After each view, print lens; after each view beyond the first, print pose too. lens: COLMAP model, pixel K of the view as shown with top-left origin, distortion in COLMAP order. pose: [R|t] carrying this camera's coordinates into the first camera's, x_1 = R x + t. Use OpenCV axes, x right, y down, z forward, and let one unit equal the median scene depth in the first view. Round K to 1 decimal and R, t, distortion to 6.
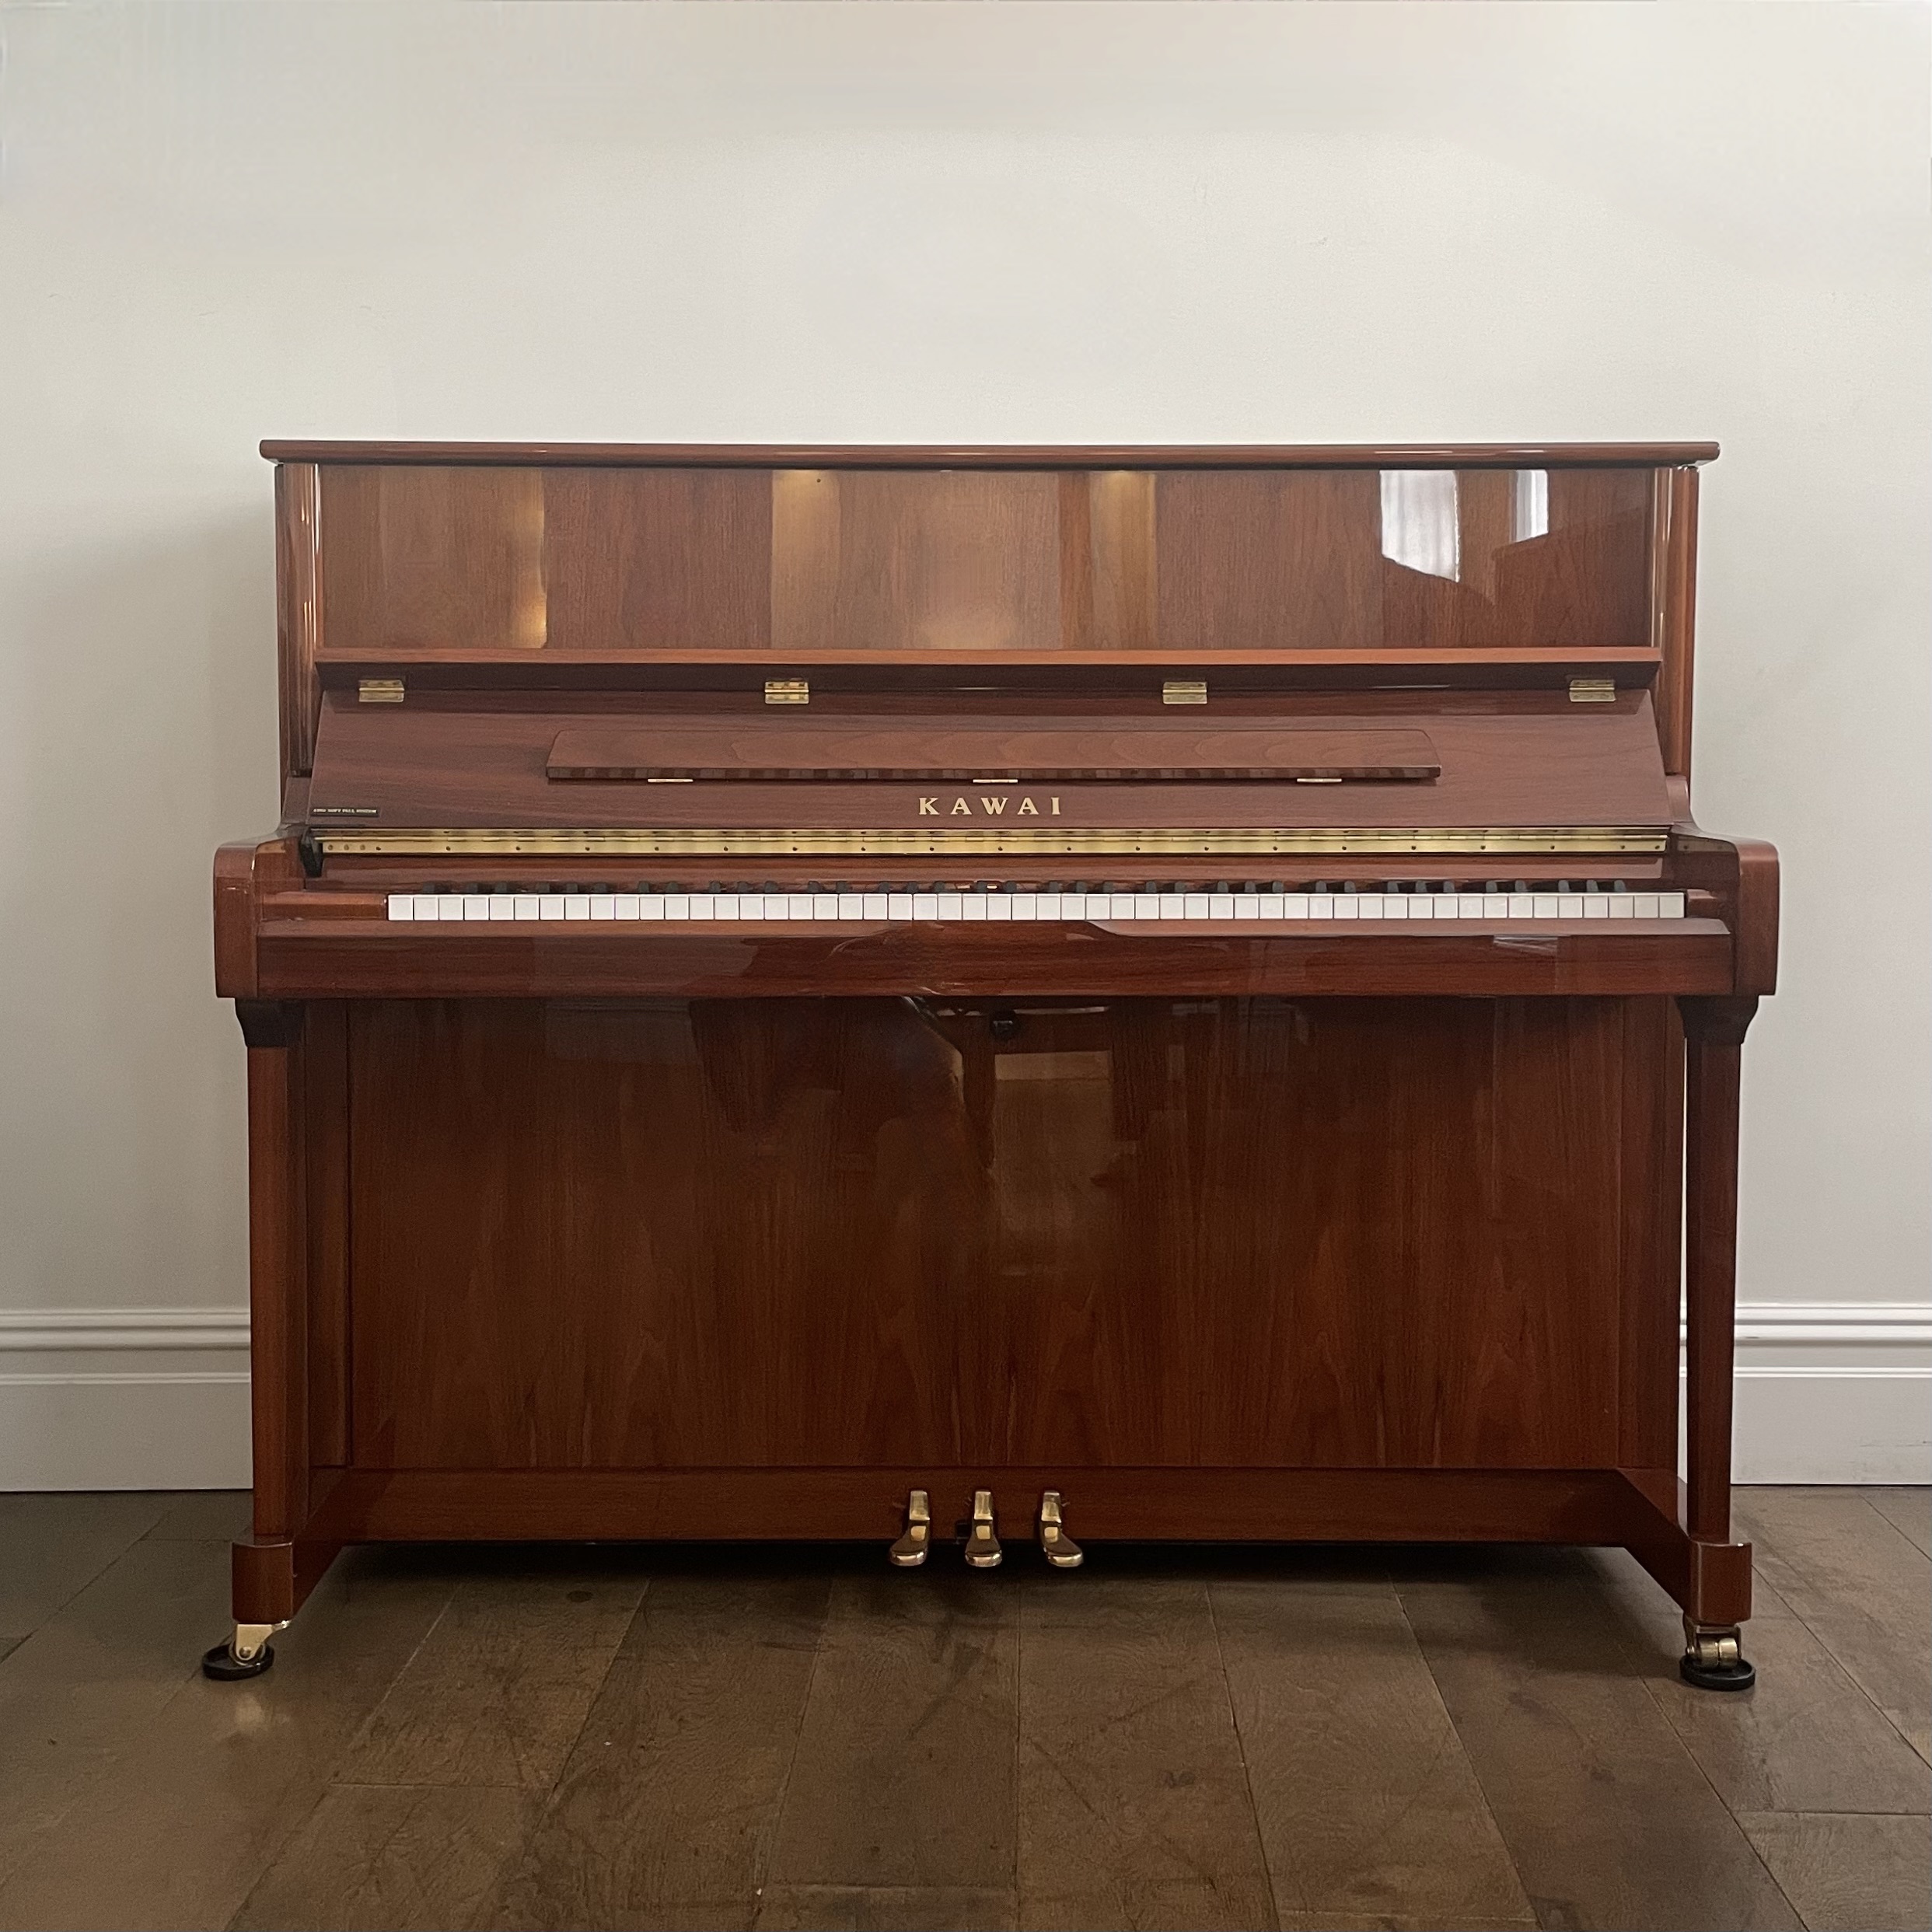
lens RADIAL K [[2752.3, 0, 966.0], [0, 2752.3, 966.0], [0, 0, 1]] dist [-0.002634, 1.452972]
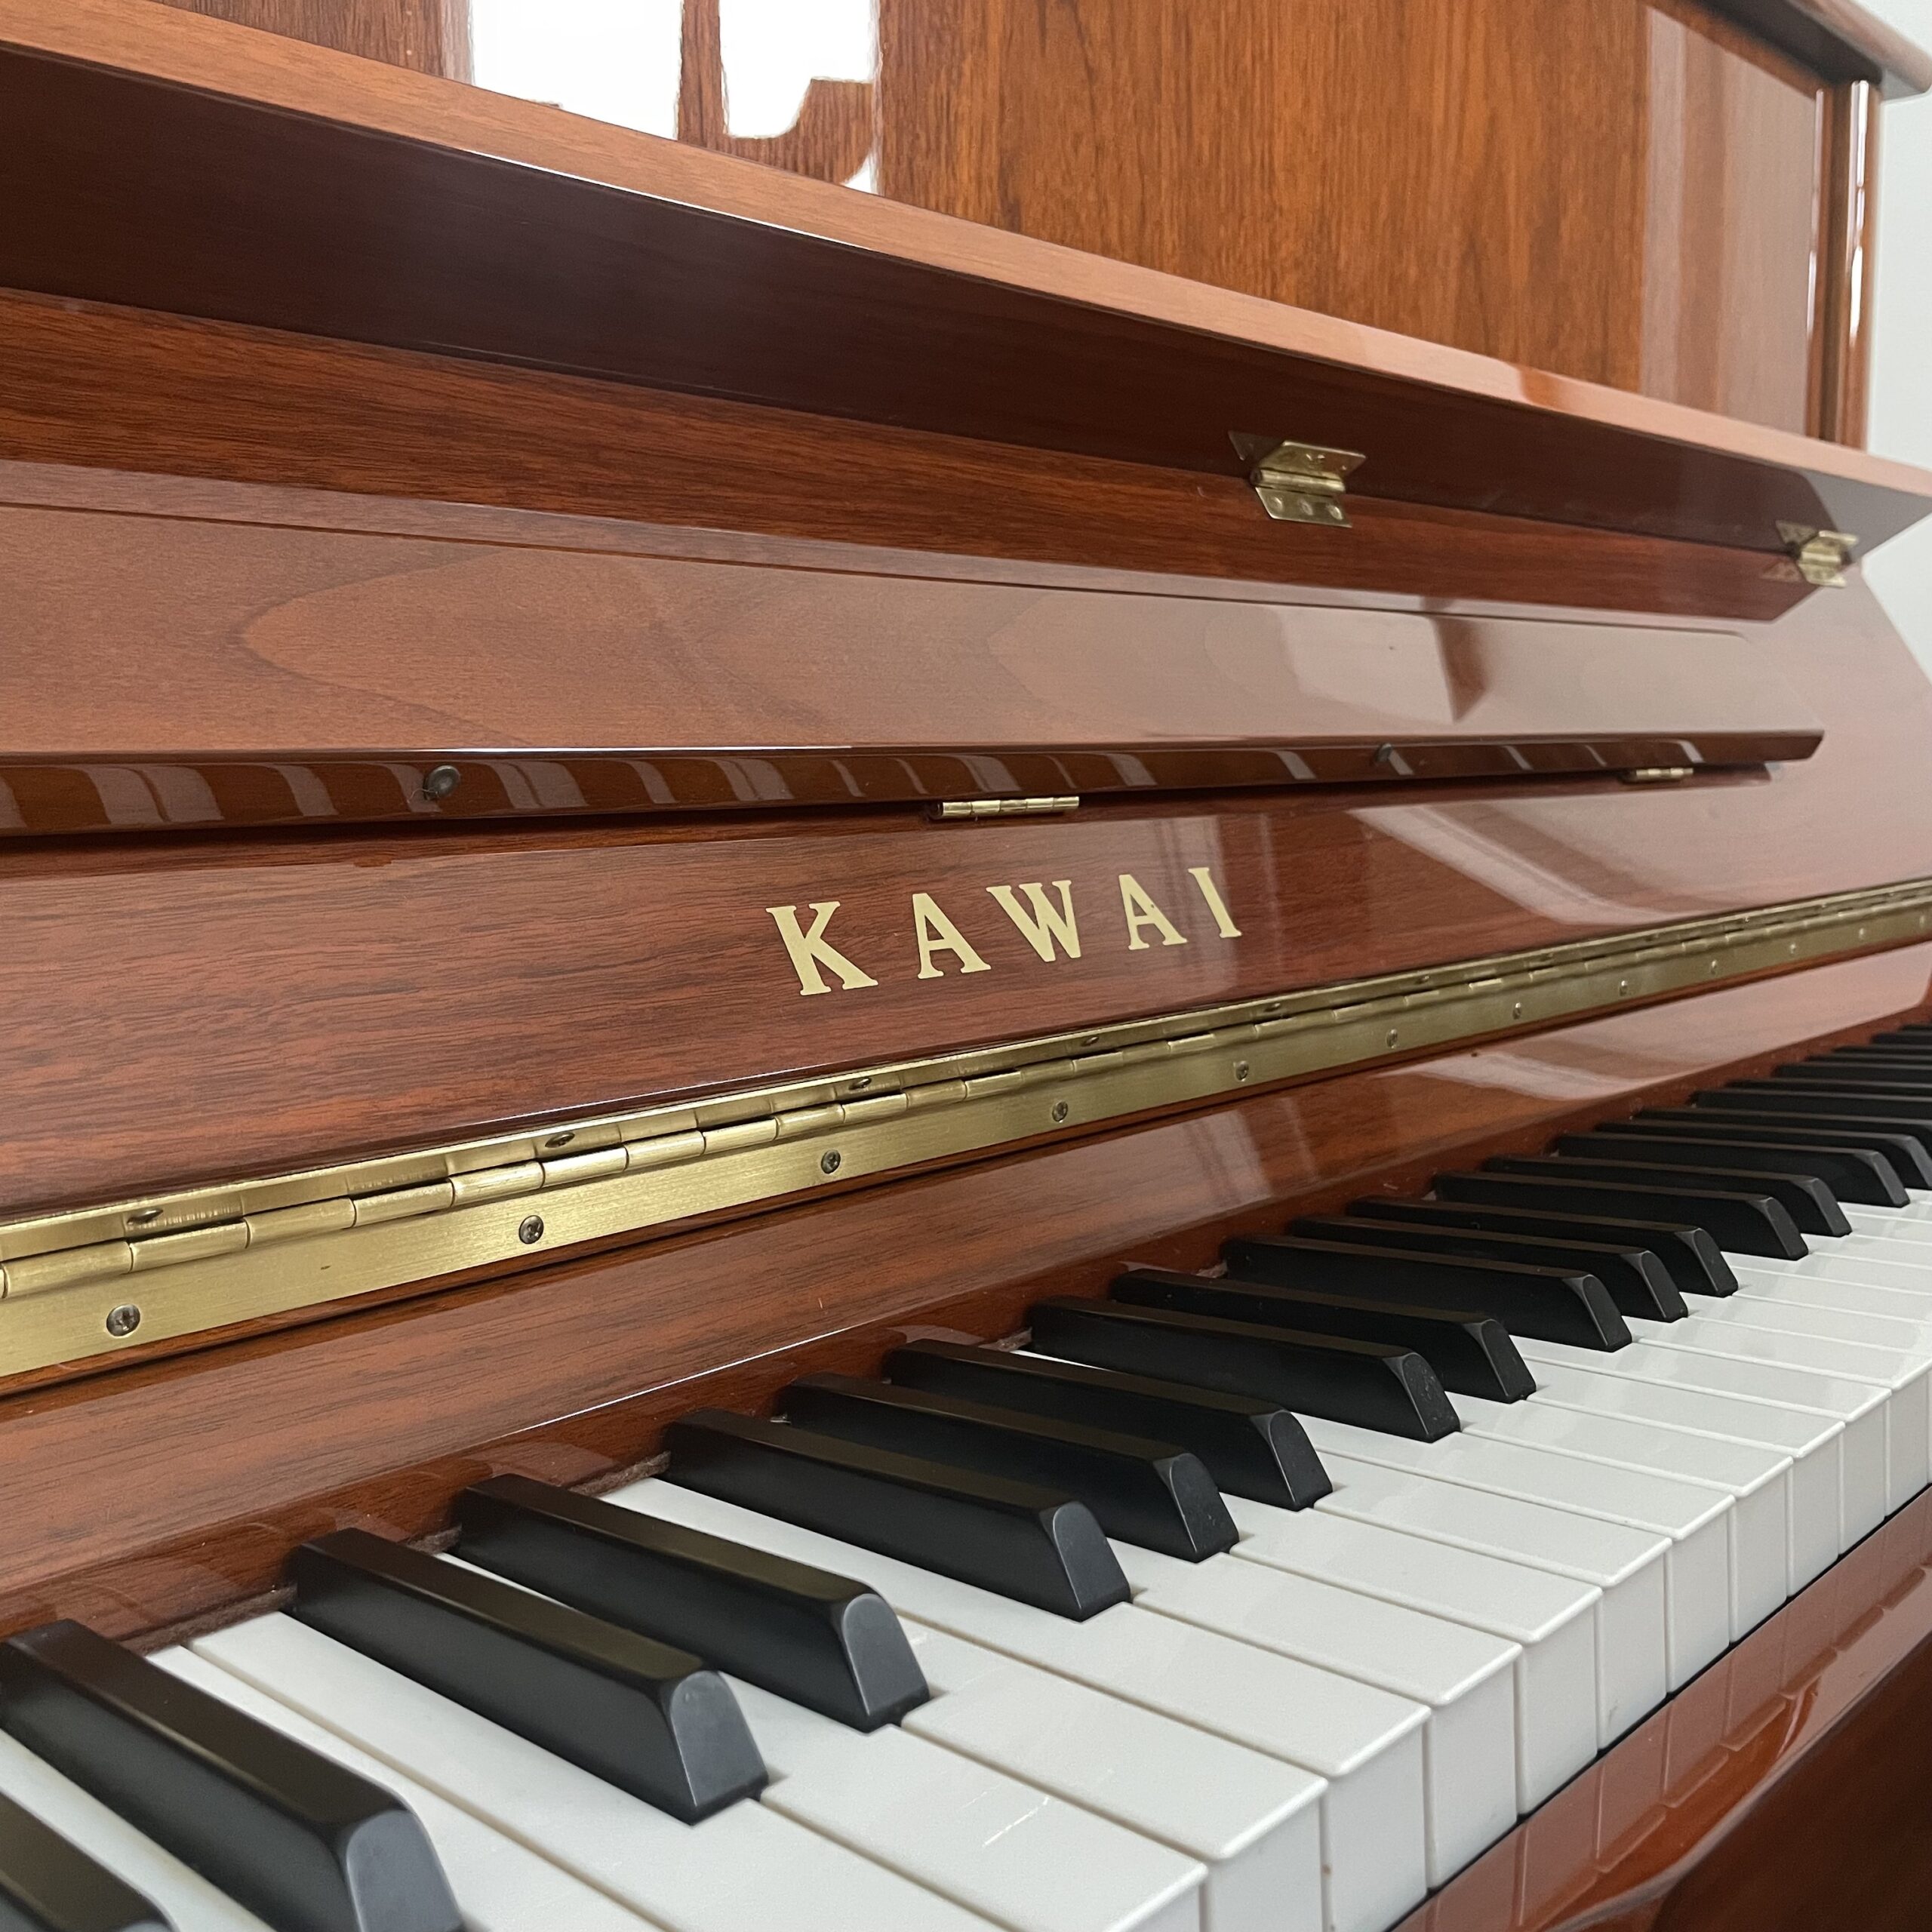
lens RADIAL K [[1963.9, 0, 968.9], [0, 1963.9, 991.4], [0, 0, 1]] dist [0.001789, -0.005664]
pose [[0.662317, -0.100219, 0.742490, -0.188988], [0.078173, 0.994848, 0.064550, -0.110672], [-0.745134, 0.015290, 0.666739, 1.584939]]
